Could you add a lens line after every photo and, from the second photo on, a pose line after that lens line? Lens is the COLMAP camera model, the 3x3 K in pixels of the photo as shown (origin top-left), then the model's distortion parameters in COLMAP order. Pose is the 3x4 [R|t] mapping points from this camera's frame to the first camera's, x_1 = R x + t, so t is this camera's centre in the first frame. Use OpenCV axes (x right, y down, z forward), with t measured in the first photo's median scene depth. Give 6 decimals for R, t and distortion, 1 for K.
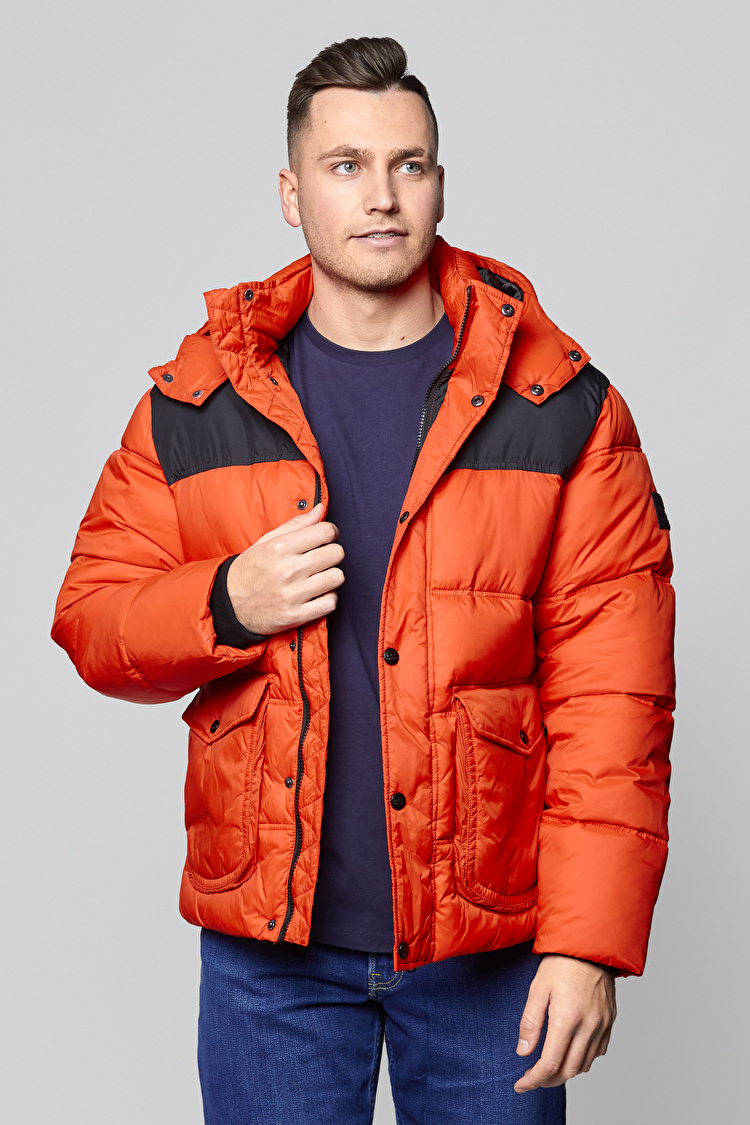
lens RADIAL K [[2510.0, 0, 375.0], [0, 2510.0, 562.5], [0, 0, 1]] dist [-0.071964, 0.217145]
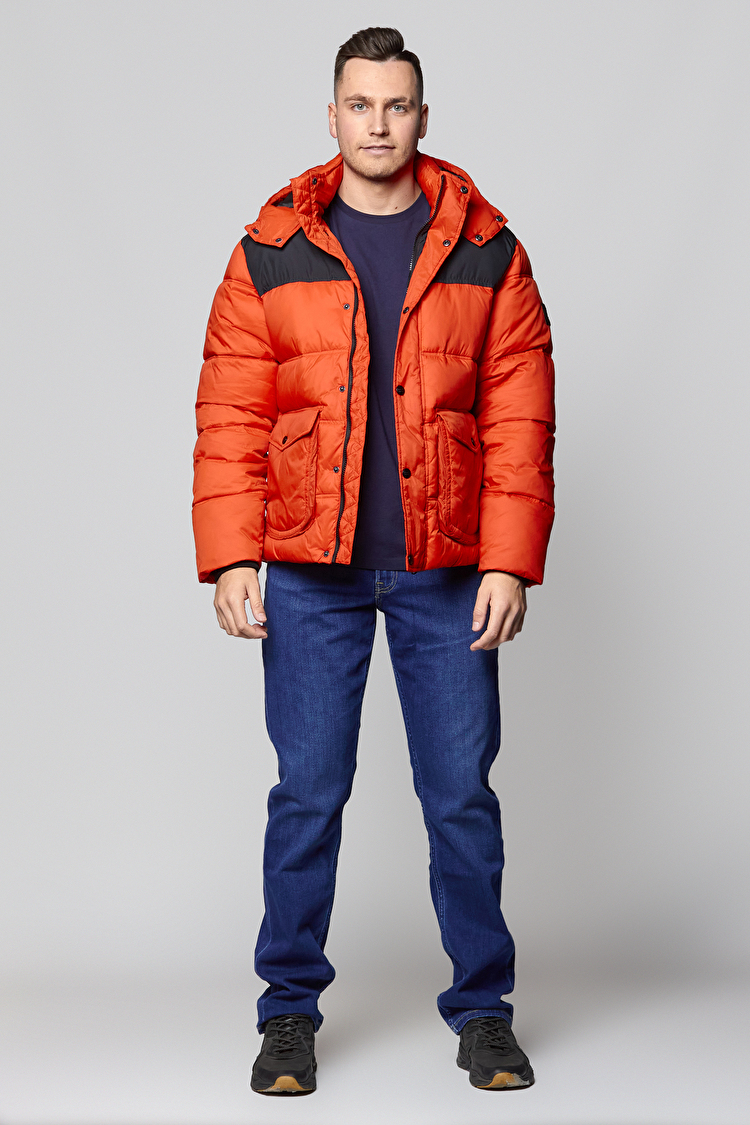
lens RADIAL K [[2510.0, 0, 375.0], [0, 2510.0, 562.5], [0, 0, 1]] dist [-0.071964, 0.217145]
pose [[0.990612, -0.006936, 0.136527, -0.238497], [0.008344, 0.999918, -0.009745, 0.166900], [-0.136448, 0.010793, 0.990588, -0.669584]]
